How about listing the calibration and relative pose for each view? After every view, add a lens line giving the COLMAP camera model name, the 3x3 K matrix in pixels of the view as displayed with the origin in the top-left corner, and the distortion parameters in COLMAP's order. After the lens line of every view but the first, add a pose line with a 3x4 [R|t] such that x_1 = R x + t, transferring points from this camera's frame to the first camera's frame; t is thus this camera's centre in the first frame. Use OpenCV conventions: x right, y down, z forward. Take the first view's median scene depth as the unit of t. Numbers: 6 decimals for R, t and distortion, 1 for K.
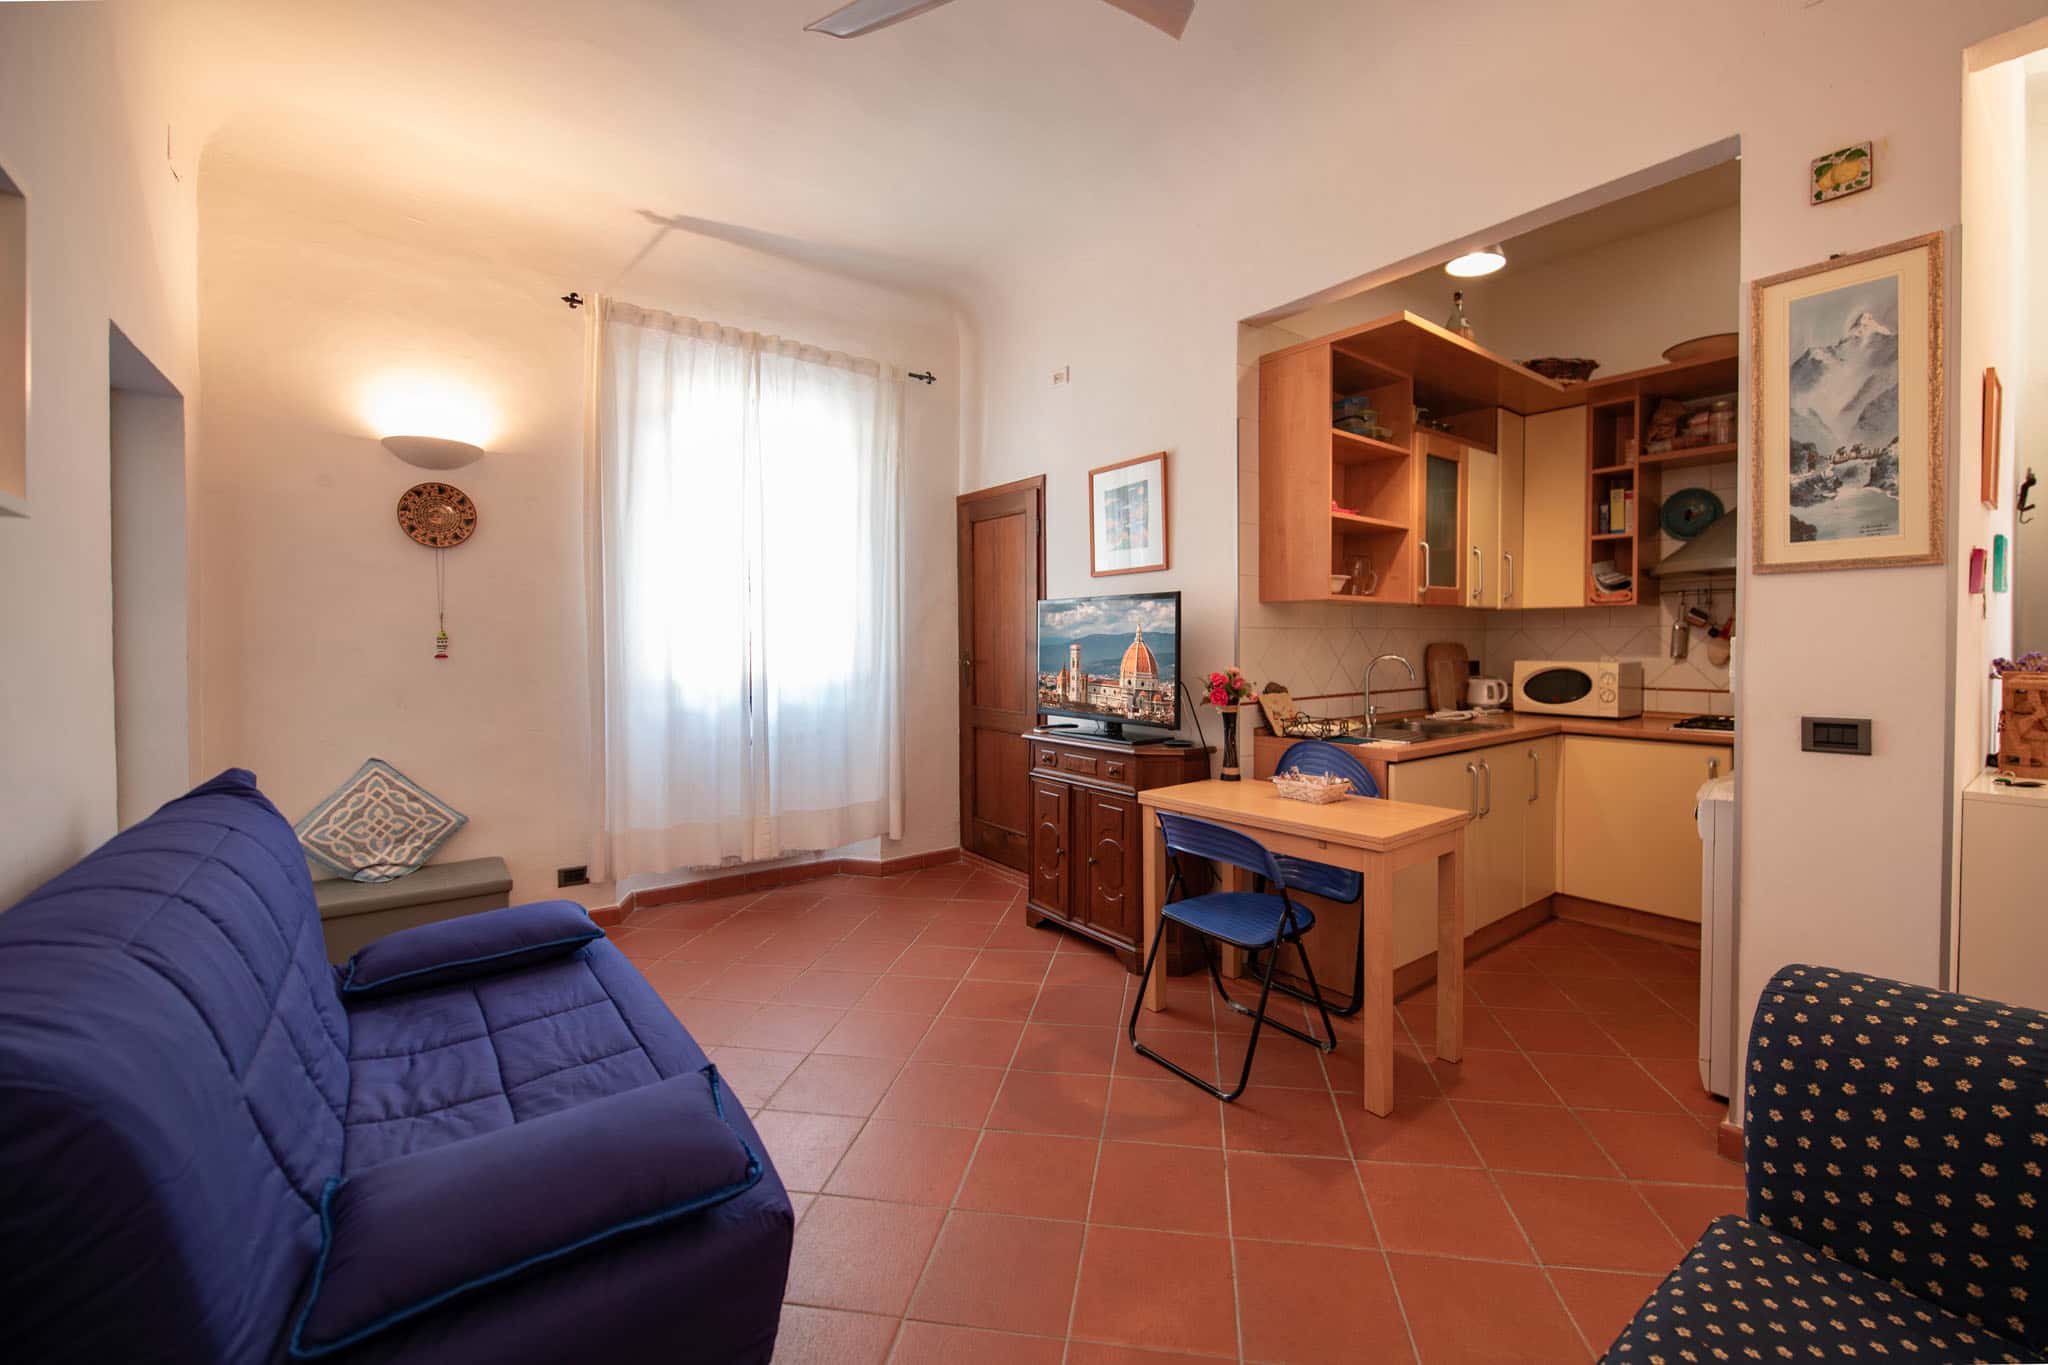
lens RADIAL K [[821.3, 0, 1084.4], [0, 821.3, 664.2], [0, 0, 1]] dist [-0.010029, -0.000397]
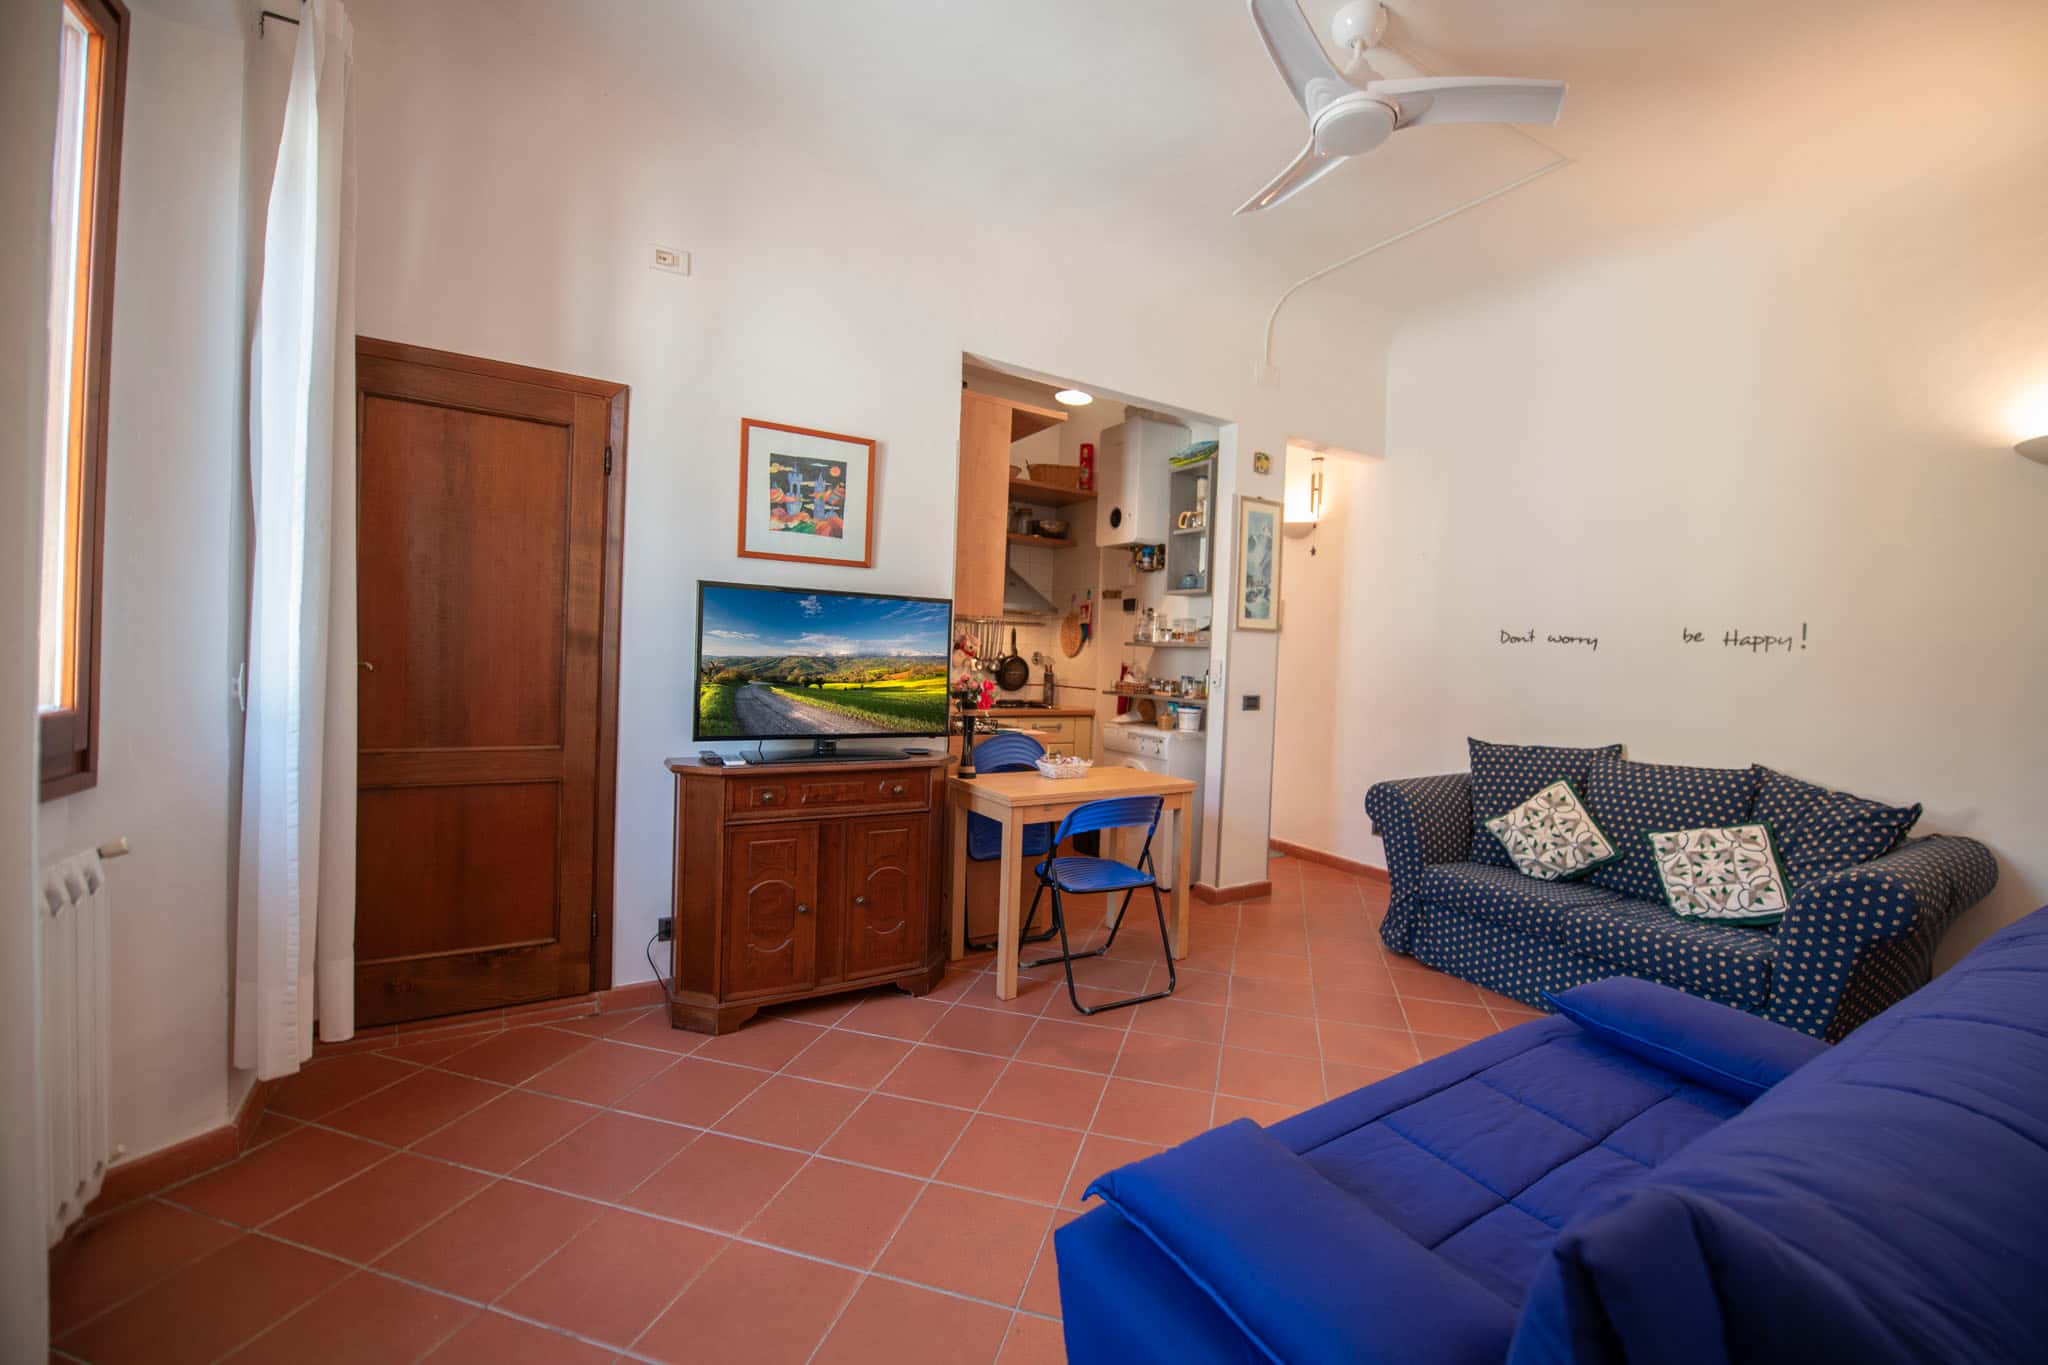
lens RADIAL K [[821.3, 0, 1060.3], [0, 821.3, 672.8], [0, 0, 1]] dist [-0.010029, -0.000397]
pose [[0.131205, -0.013115, 0.991269, -0.816684], [-0.013250, 0.999800, 0.014982, -0.014787], [-0.991267, -0.015100, 0.131005, 0.684534]]
